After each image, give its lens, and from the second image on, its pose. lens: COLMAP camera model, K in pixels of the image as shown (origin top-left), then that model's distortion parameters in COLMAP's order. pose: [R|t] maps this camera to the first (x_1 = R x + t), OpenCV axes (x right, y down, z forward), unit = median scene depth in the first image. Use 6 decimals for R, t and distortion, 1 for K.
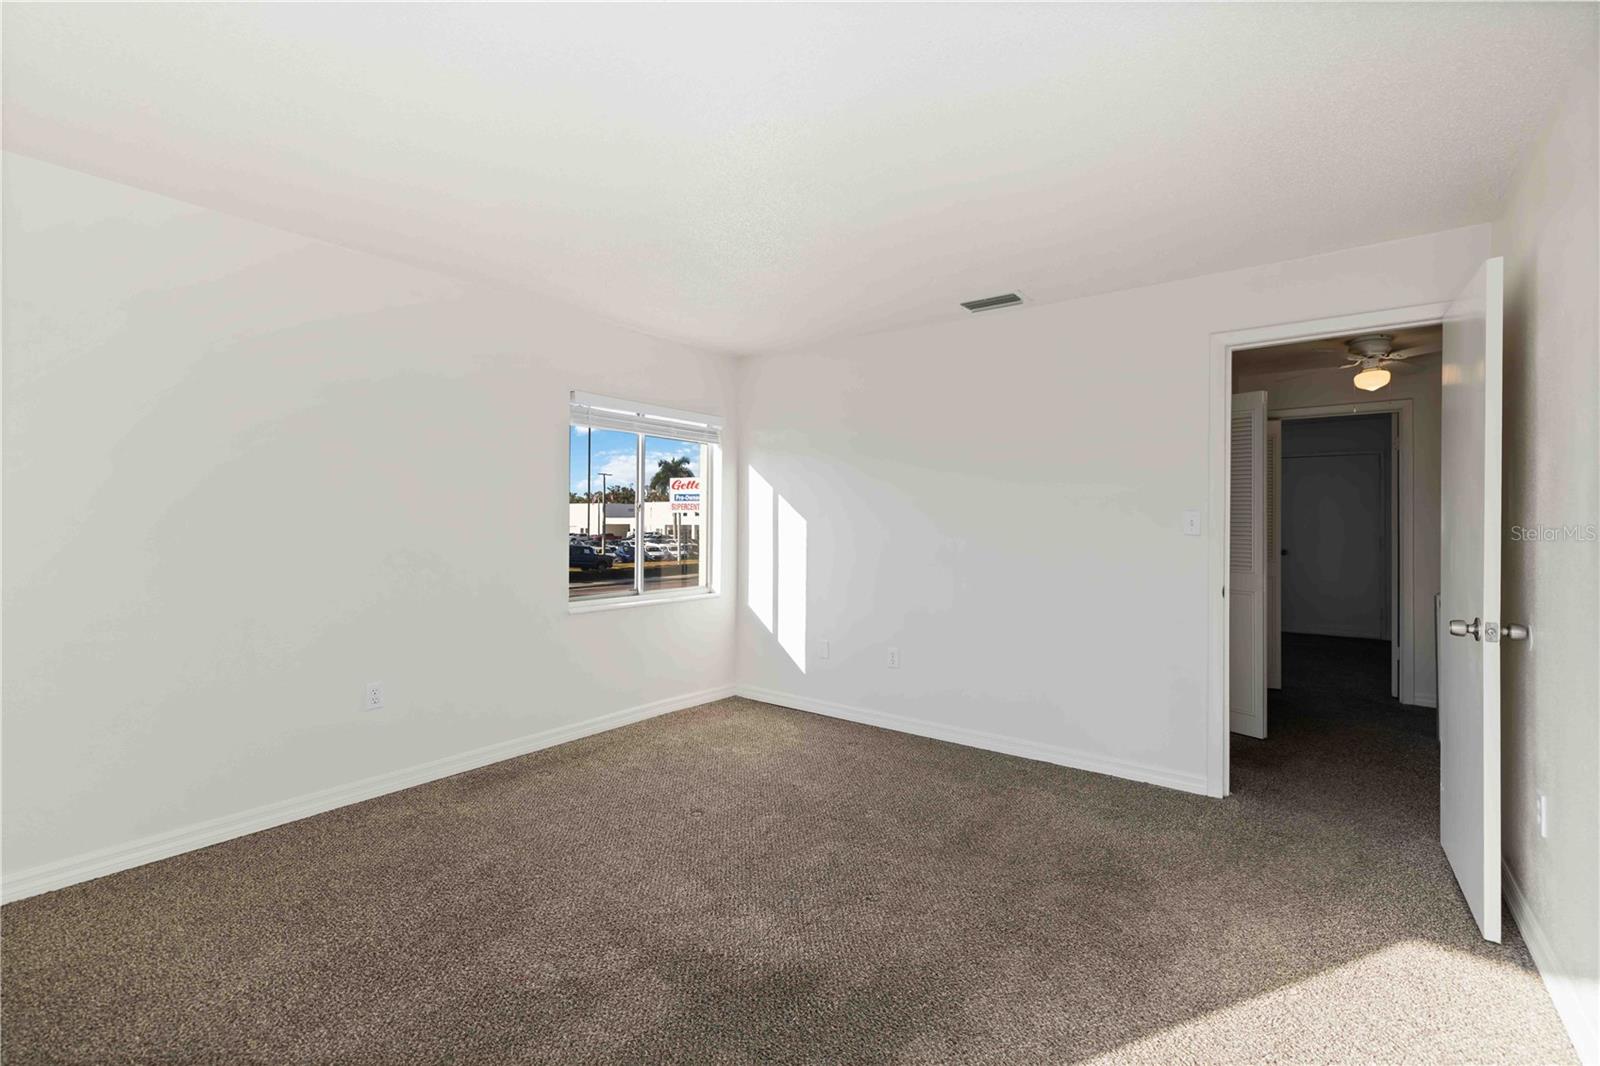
lens RADIAL K [[694.9, 0, 798.4], [0, 694.9, 525.4], [0, 0, 1]] dist [0.001424, -0.000225]
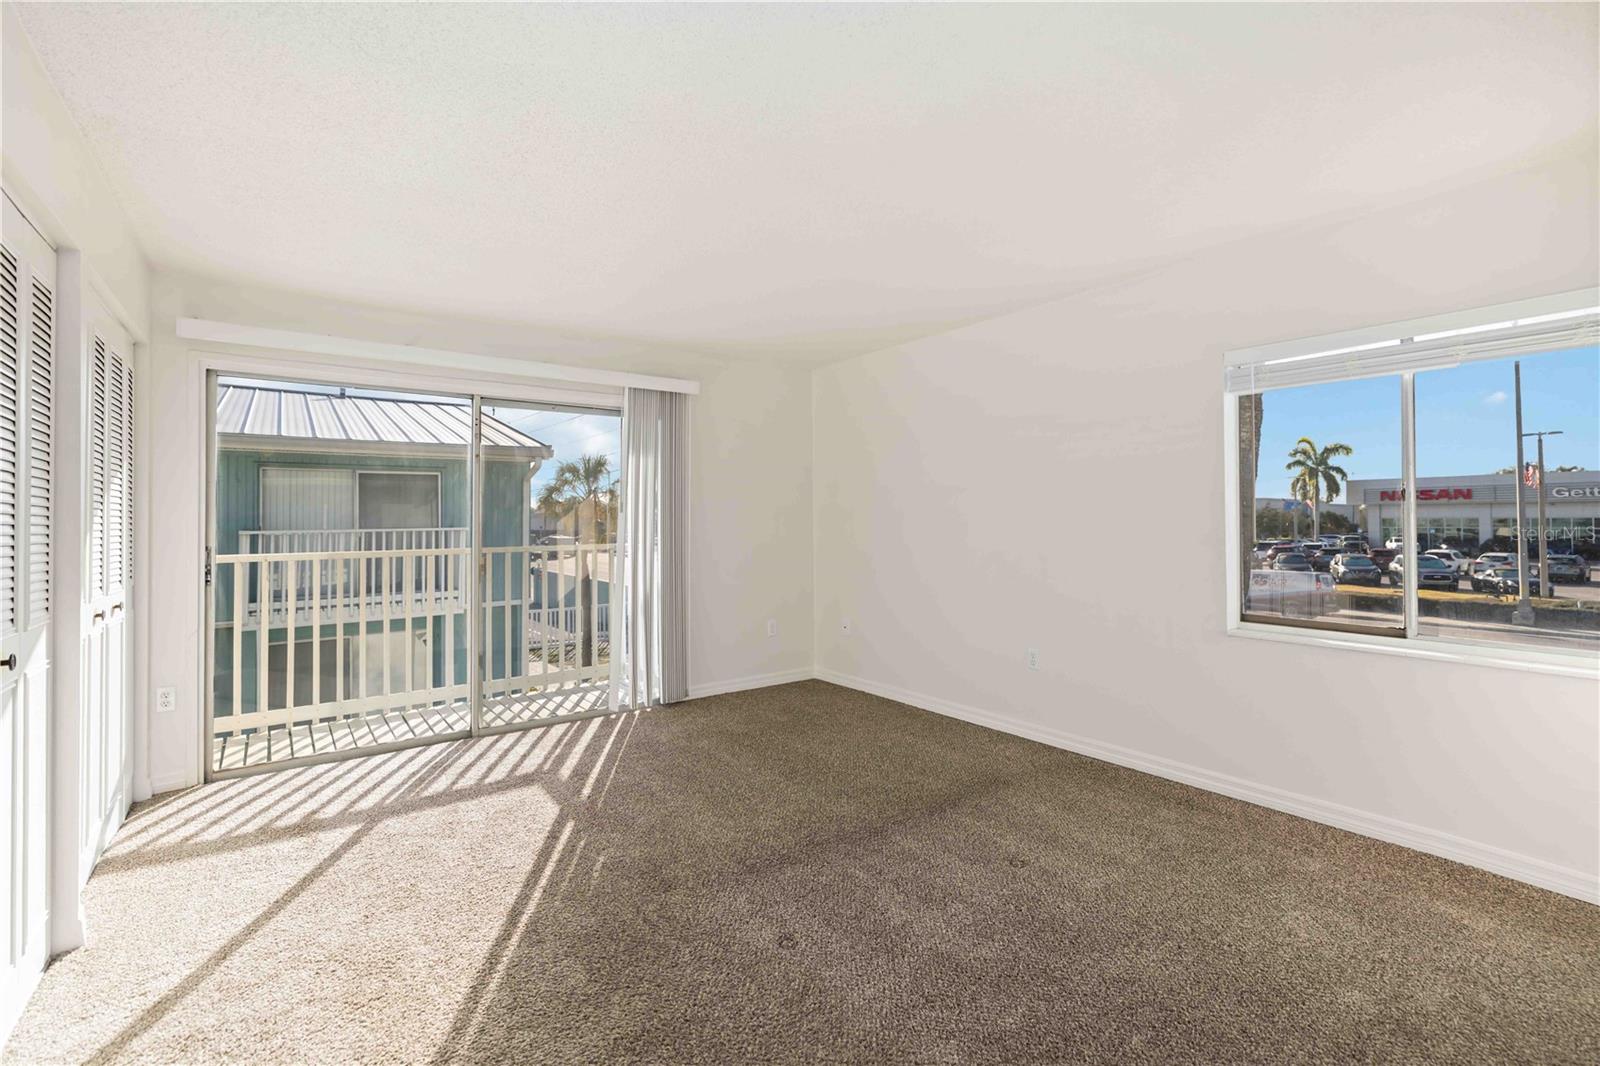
lens RADIAL K [[694.9, 0, 798.4], [0, 694.9, 525.4], [0, 0, 1]] dist [0.001424, -0.000225]
pose [[-0.274417, -0.001242, -0.961610, 0.548366], [-0.004187, 0.999991, -0.000097, 0.004515], [0.961602, 0.003999, -0.274420, 0.722335]]
